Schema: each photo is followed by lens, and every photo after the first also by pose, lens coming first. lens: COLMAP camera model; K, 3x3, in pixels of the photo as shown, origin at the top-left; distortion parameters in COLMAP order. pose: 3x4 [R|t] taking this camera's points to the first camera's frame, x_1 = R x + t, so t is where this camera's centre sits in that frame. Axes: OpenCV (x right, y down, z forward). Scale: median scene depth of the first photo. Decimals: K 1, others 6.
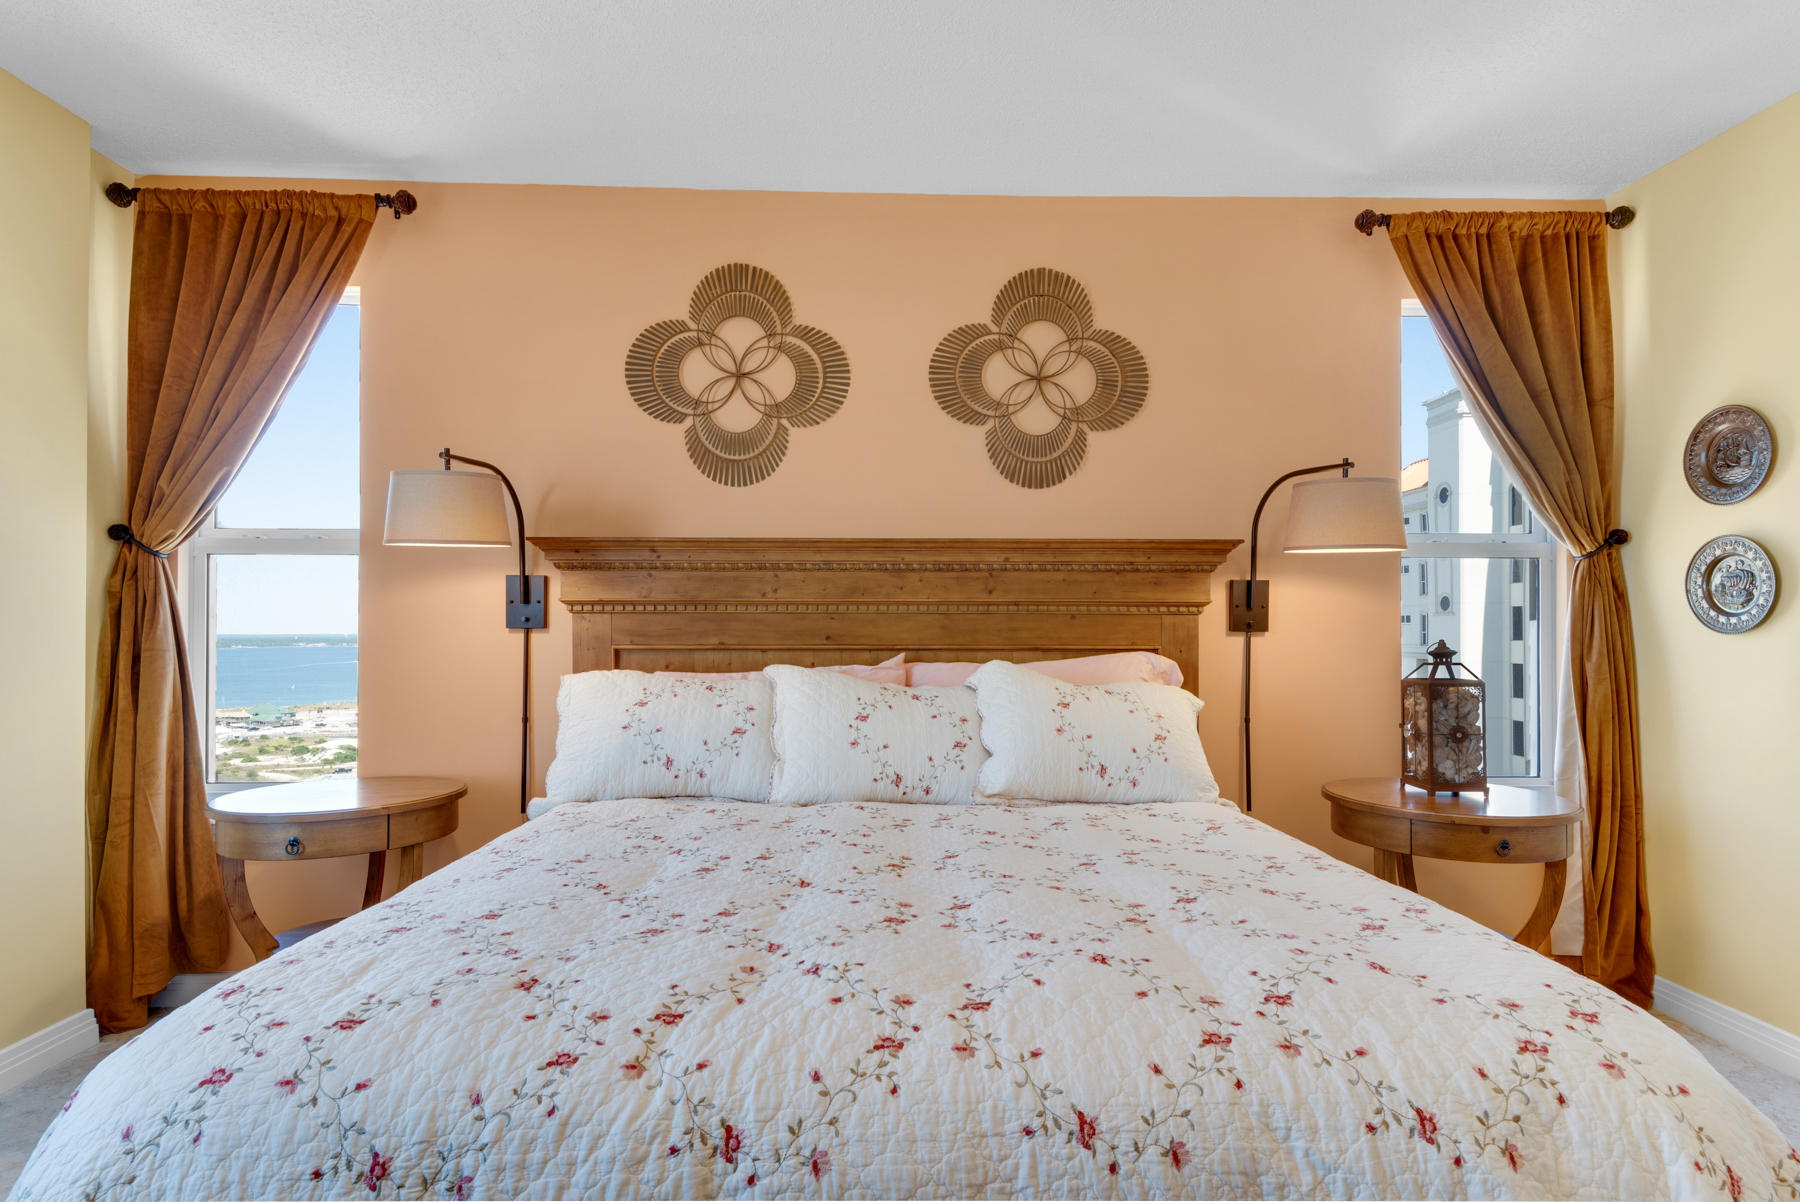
lens RADIAL K [[925.0, 0, 895.1], [0, 925.0, 624.4], [0, 0, 1]] dist [0.019514, -0.009375]
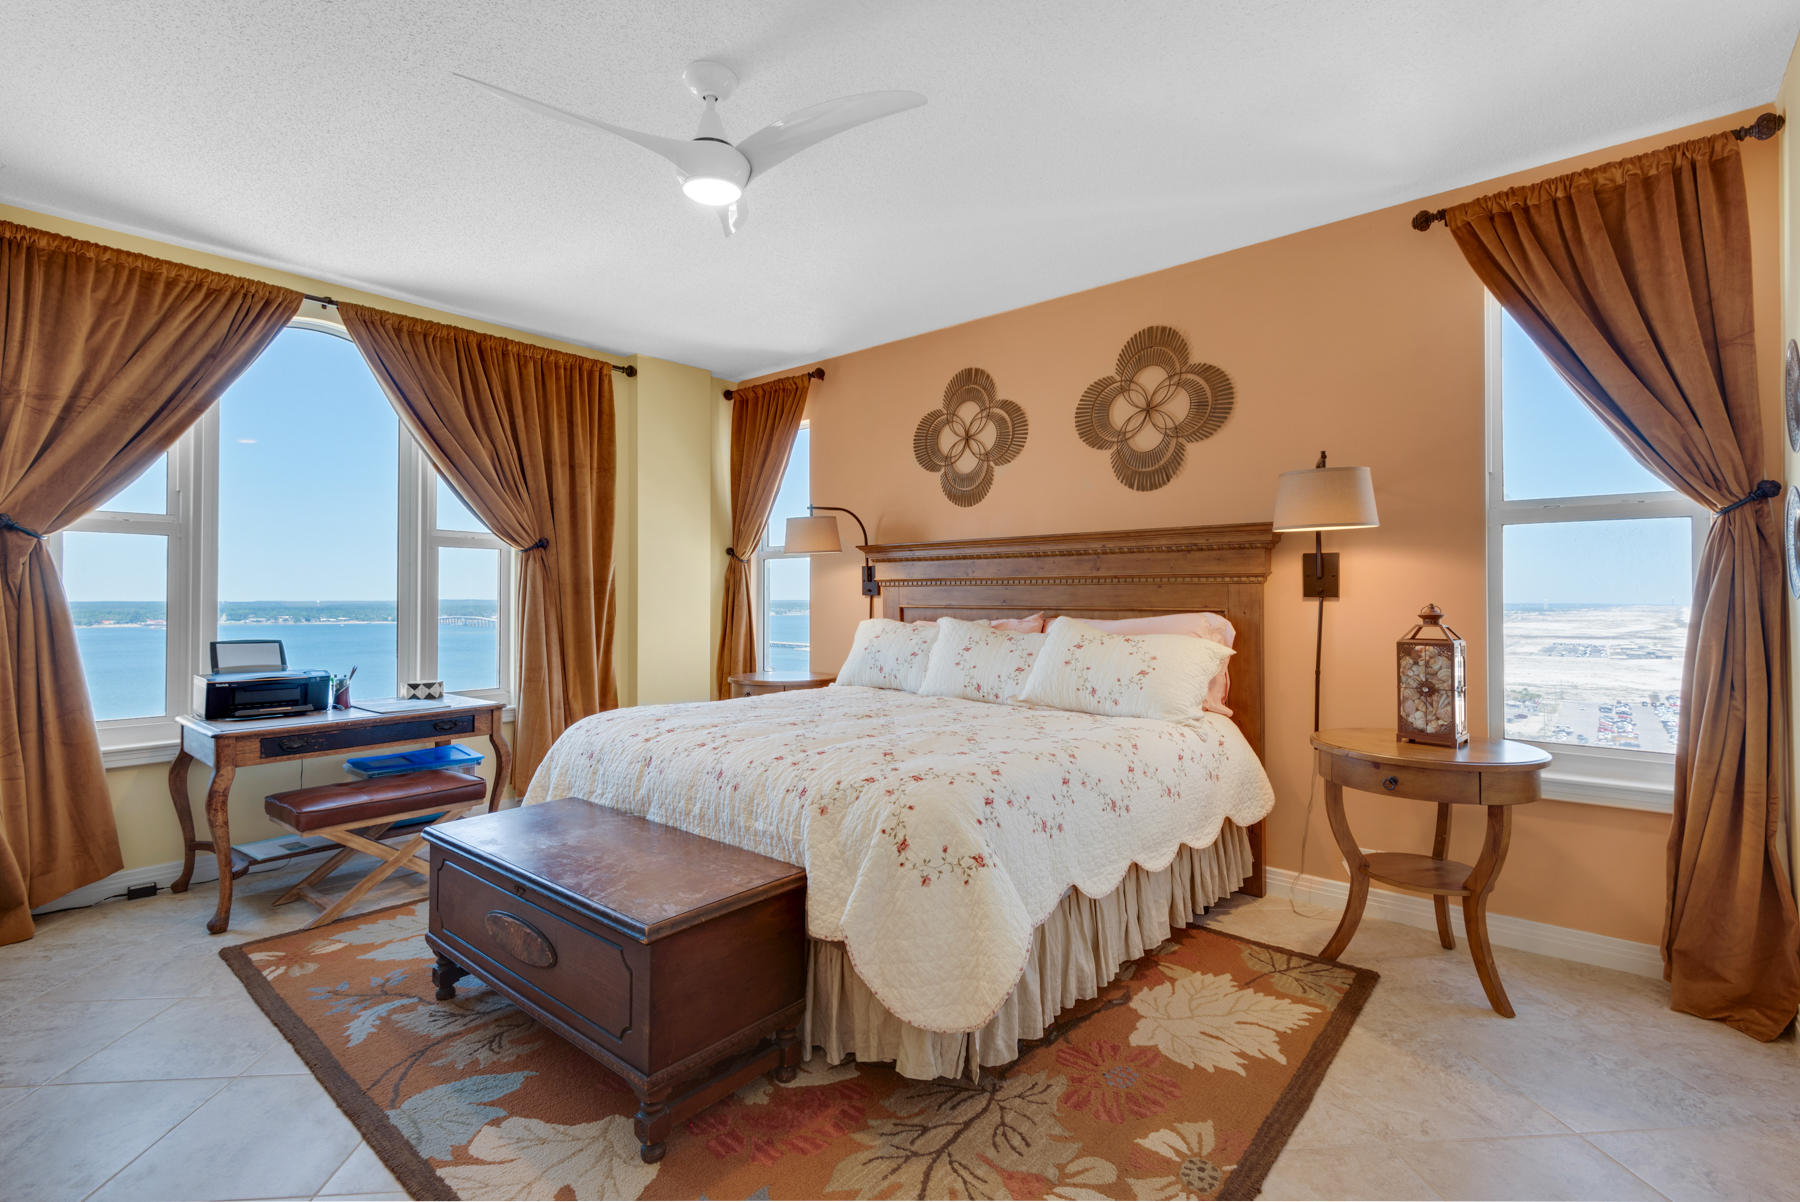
lens RADIAL K [[824.9, 0, 886.7], [0, 824.9, 594.4], [0, 0, 1]] dist [0.017955, -0.007421]
pose [[0.731460, -0.002984, -0.681878, 0.719277], [0.003198, 0.999994, -0.000945, 0.003796], [0.681877, -0.001489, 0.731465, -0.144697]]
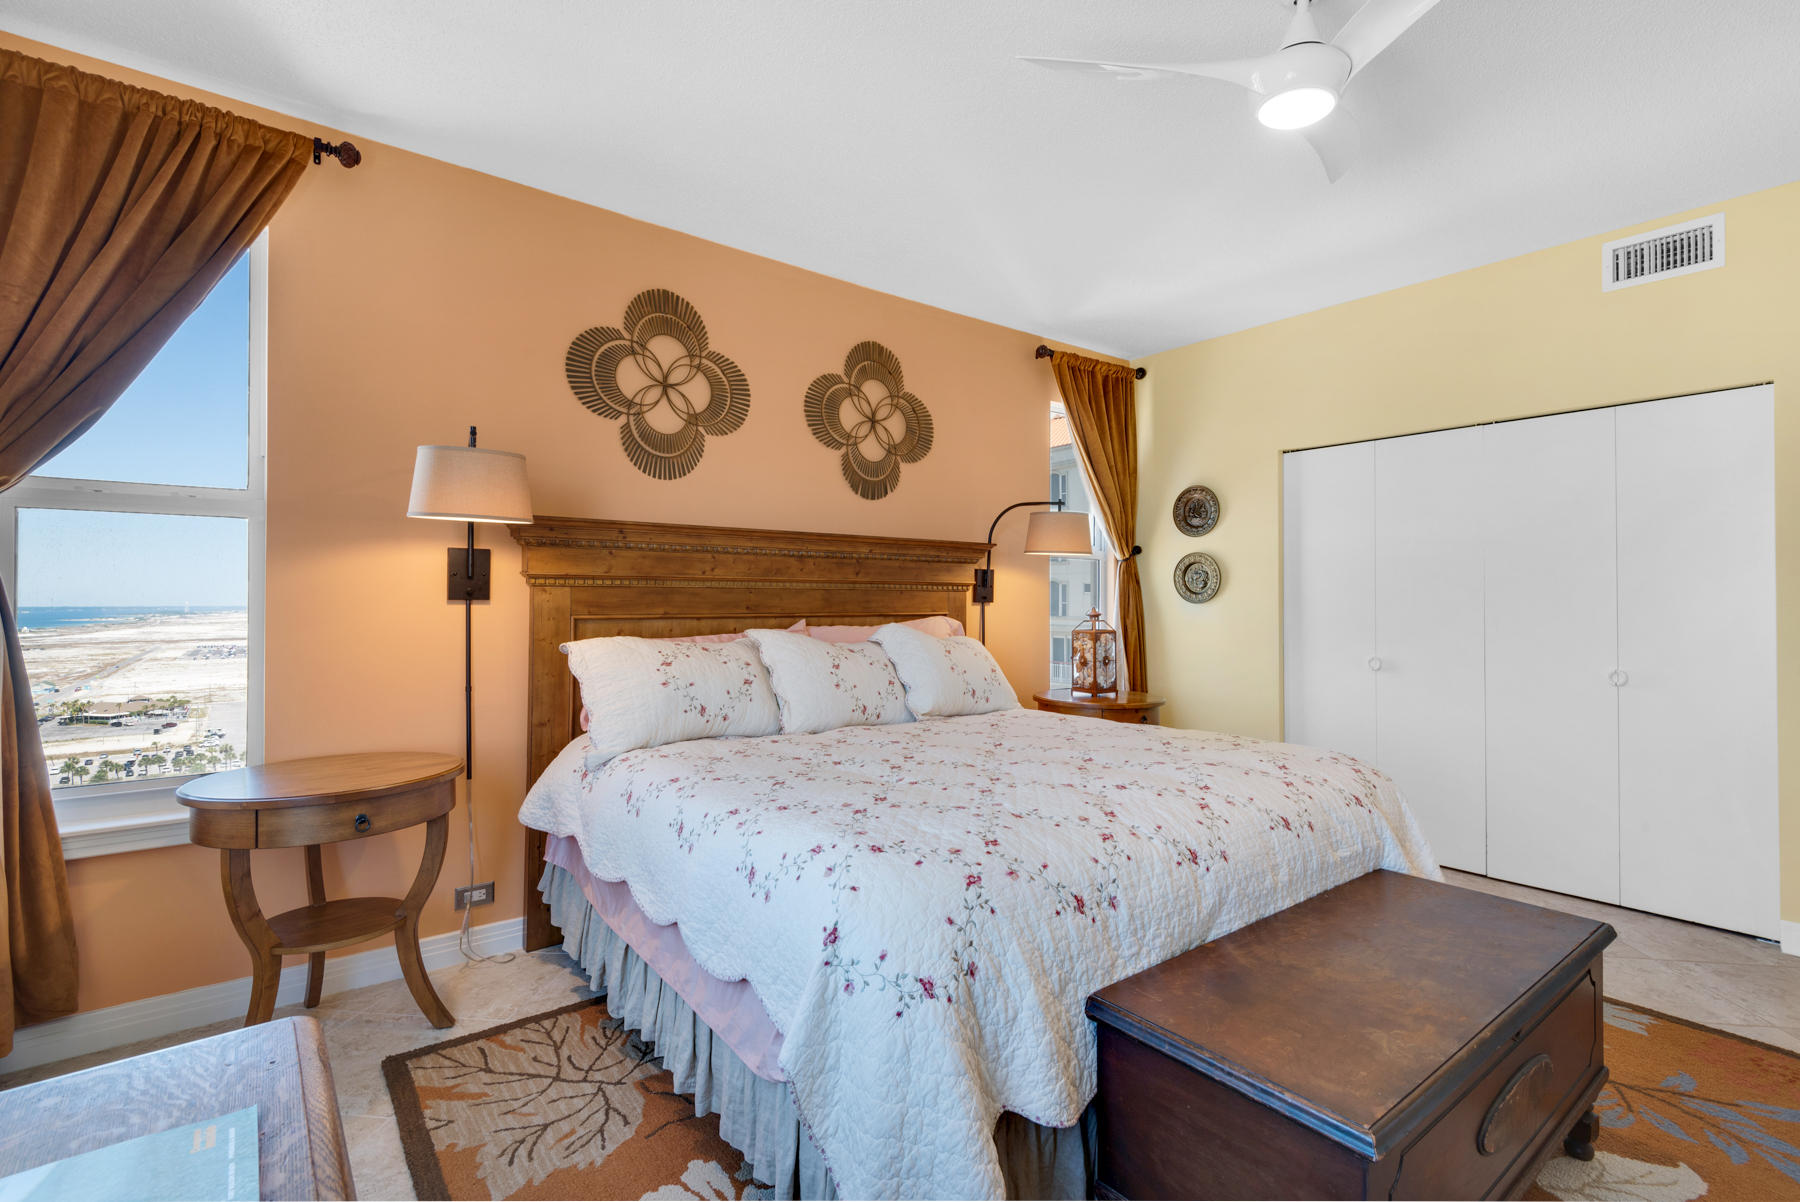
lens RADIAL K [[824.9, 0, 895.8], [0, 824.9, 596.7], [0, 0, 1]] dist [0.017955, -0.007421]
pose [[0.809490, 0.002868, 0.587127, -0.561097], [-0.002967, 0.999995, -0.000794, -0.000152], [-0.587127, -0.001099, 0.809494, -0.023759]]
